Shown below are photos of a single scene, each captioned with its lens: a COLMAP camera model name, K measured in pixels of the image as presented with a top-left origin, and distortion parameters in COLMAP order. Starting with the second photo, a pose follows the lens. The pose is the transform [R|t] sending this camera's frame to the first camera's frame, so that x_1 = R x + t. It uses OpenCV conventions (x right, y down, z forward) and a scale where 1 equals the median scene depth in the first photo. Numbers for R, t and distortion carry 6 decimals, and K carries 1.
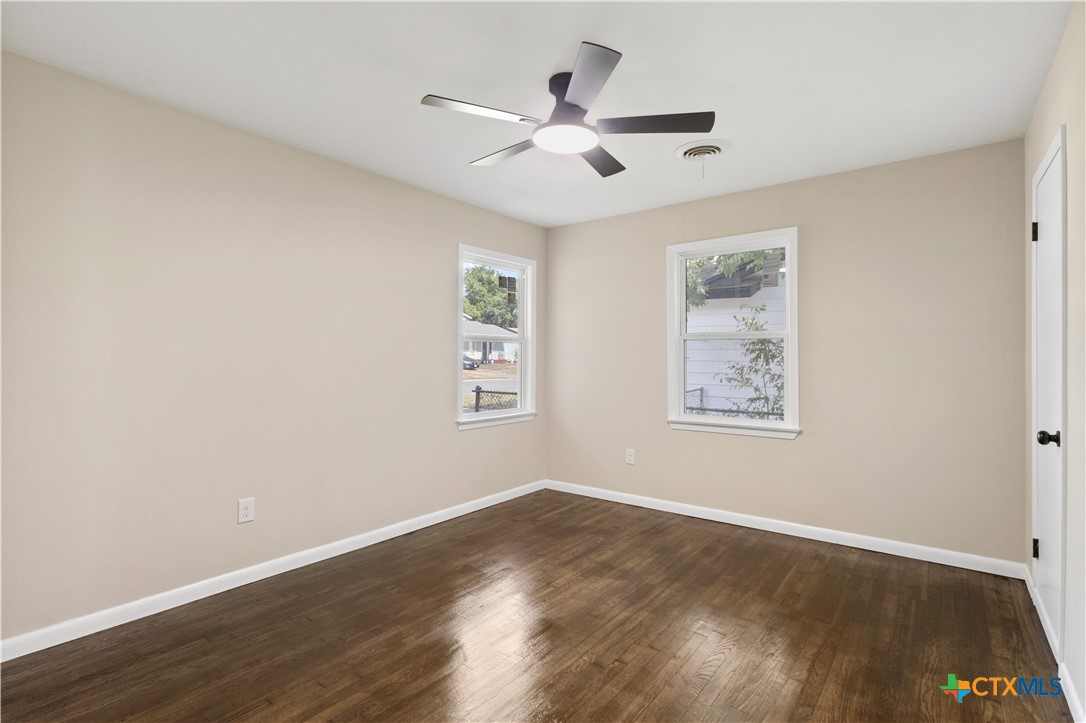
lens RADIAL K [[503.1, 0, 545.7], [0, 503.1, 355.9], [0, 0, 1]] dist [0.001308, 0.000084]
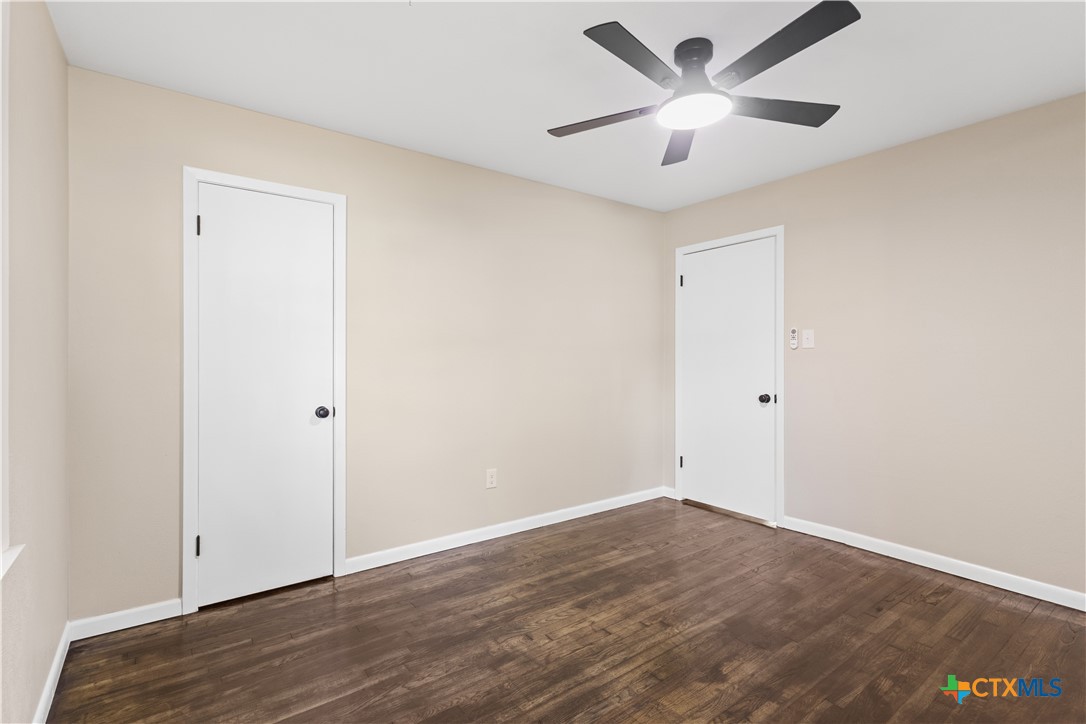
lens RADIAL K [[503.1, 0, 545.7], [0, 503.1, 356.4], [0, 0, 1]] dist [0.001308, 0.000084]
pose [[-0.961915, -0.001018, 0.273348, 0.047323], [-0.002008, 0.999992, -0.003345, 0.011797], [-0.273343, -0.003766, -0.961909, 1.874744]]
